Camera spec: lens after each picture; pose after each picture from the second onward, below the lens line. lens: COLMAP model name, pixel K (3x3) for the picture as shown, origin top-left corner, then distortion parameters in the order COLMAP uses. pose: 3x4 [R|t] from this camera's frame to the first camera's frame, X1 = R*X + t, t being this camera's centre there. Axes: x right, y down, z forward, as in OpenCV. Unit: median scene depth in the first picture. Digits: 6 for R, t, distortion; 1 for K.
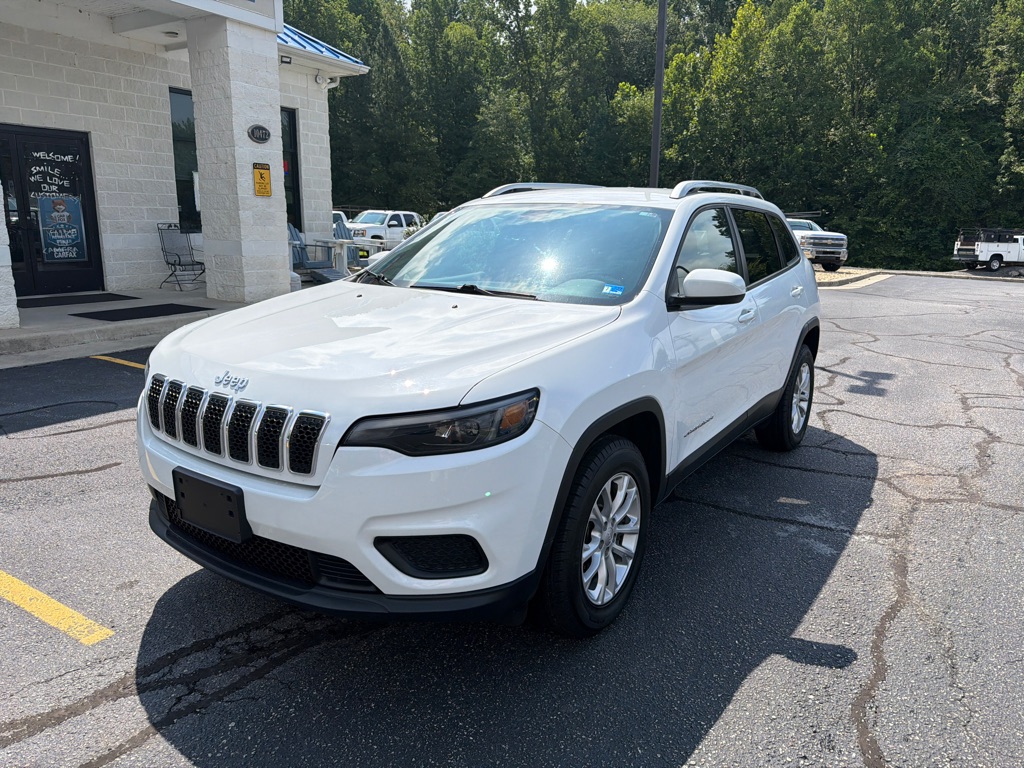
lens RADIAL K [[716.3, 0, 513.5], [0, 716.3, 380.8], [0, 0, 1]] dist [-0.006797, 0.002639]
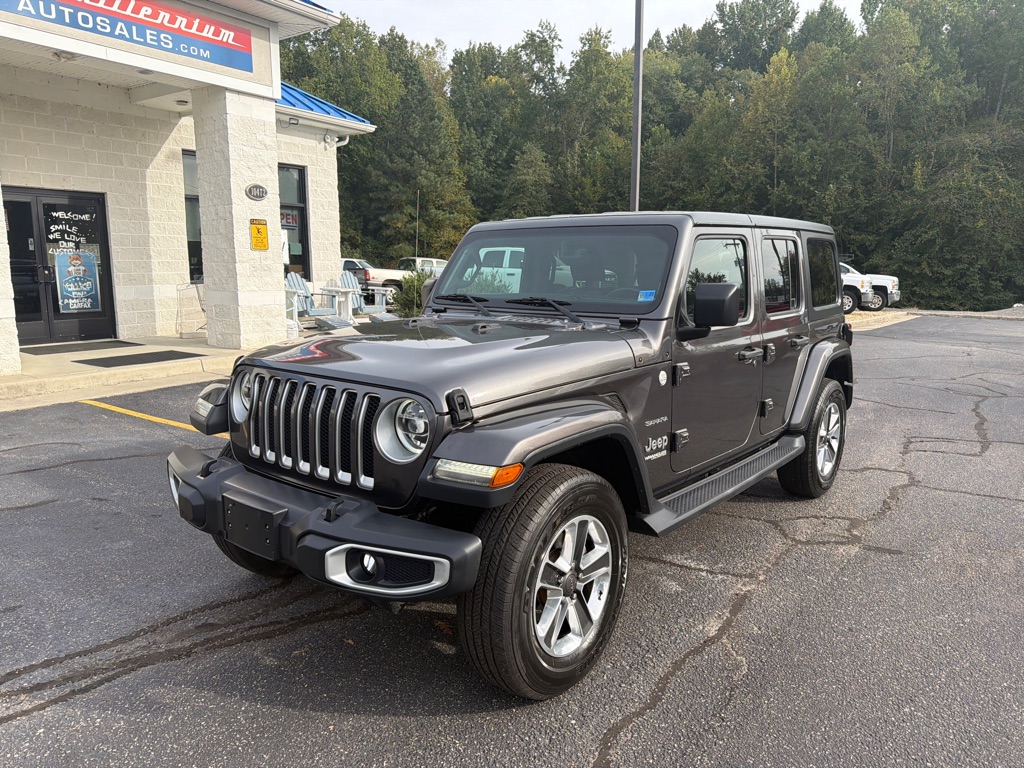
lens RADIAL K [[712.8, 0, 511.7], [0, 712.8, 382.9], [0, 0, 1]] dist [0.005358, -0.006764]
pose [[0.998124, -0.002422, -0.061182, 0.085851], [-0.000999, 0.998440, -0.055819, -0.001317], [0.061222, 0.055775, 0.996565, -0.022463]]
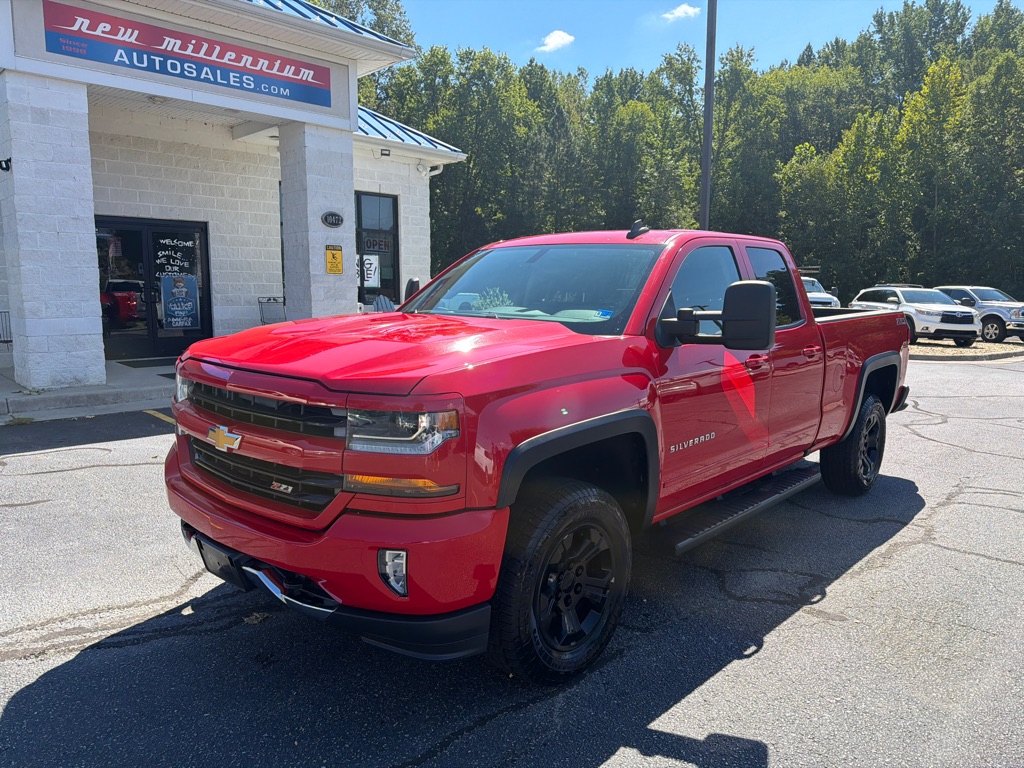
lens RADIAL K [[710.4, 0, 514.4], [0, 710.4, 382.7], [0, 0, 1]] dist [0.026392, -0.028637]
pose [[0.968288, 0.024433, -0.248638, 0.201576], [-0.046682, 0.995373, -0.083982, -0.006749], [0.245436, 0.092925, 0.964949, 0.007247]]
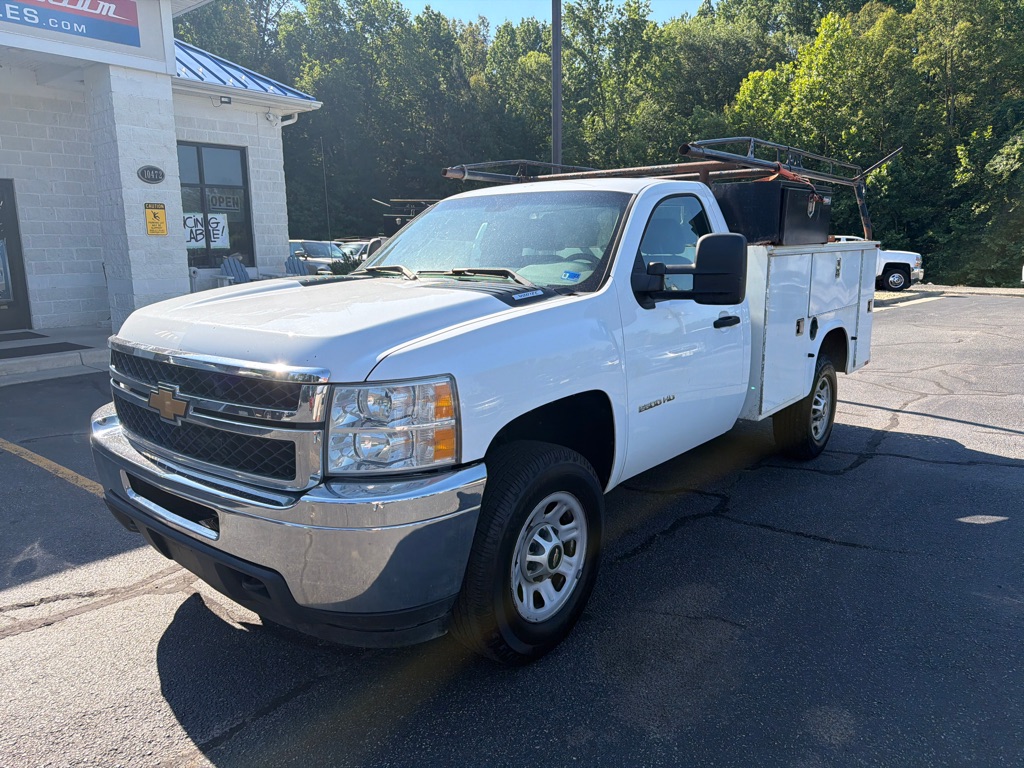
lens RADIAL K [[716.3, 0, 513.5], [0, 716.3, 380.8], [0, 0, 1]] dist [-0.006797, 0.002639]
pose [[0.990581, -0.000710, -0.136926, 0.280154], [-0.003670, 0.999490, -0.031736, -0.021740], [0.136878, 0.031939, 0.990073, 0.073172]]
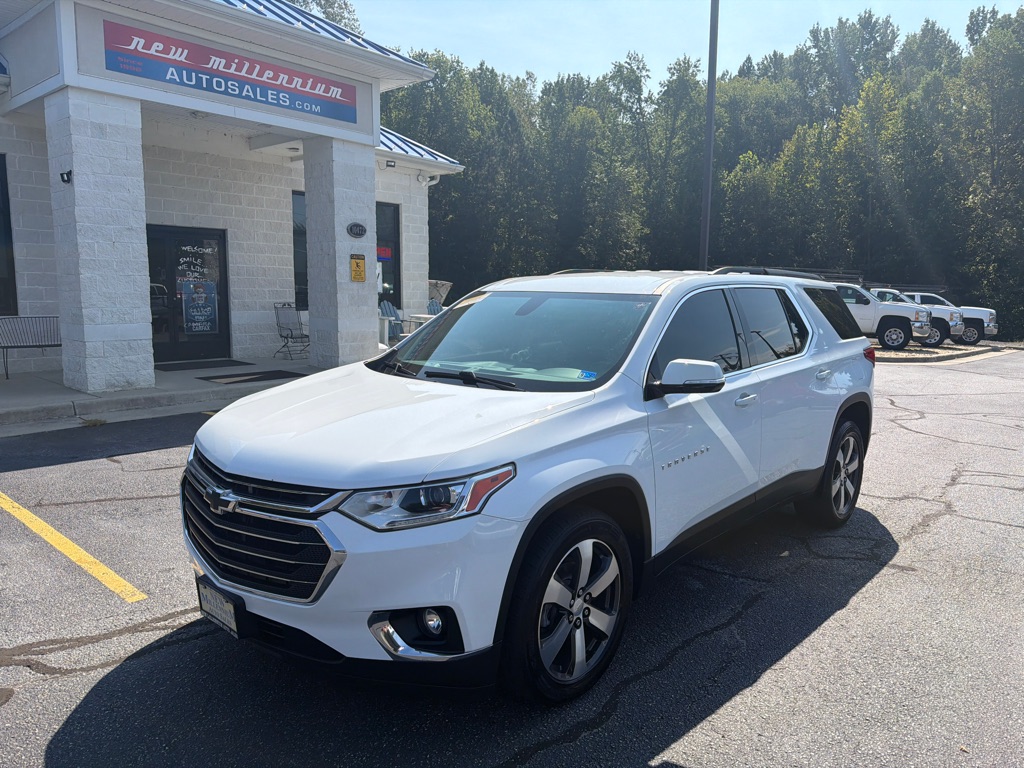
lens RADIAL K [[709.3, 0, 511.6], [0, 709.3, 385.6], [0, 0, 1]] dist [0.023496, -0.025077]
pose [[0.984349, 0.020958, -0.174977, 0.107211], [-0.036152, 0.995801, -0.084105, 0.003330], [0.172480, 0.089114, 0.980974, -0.088688]]
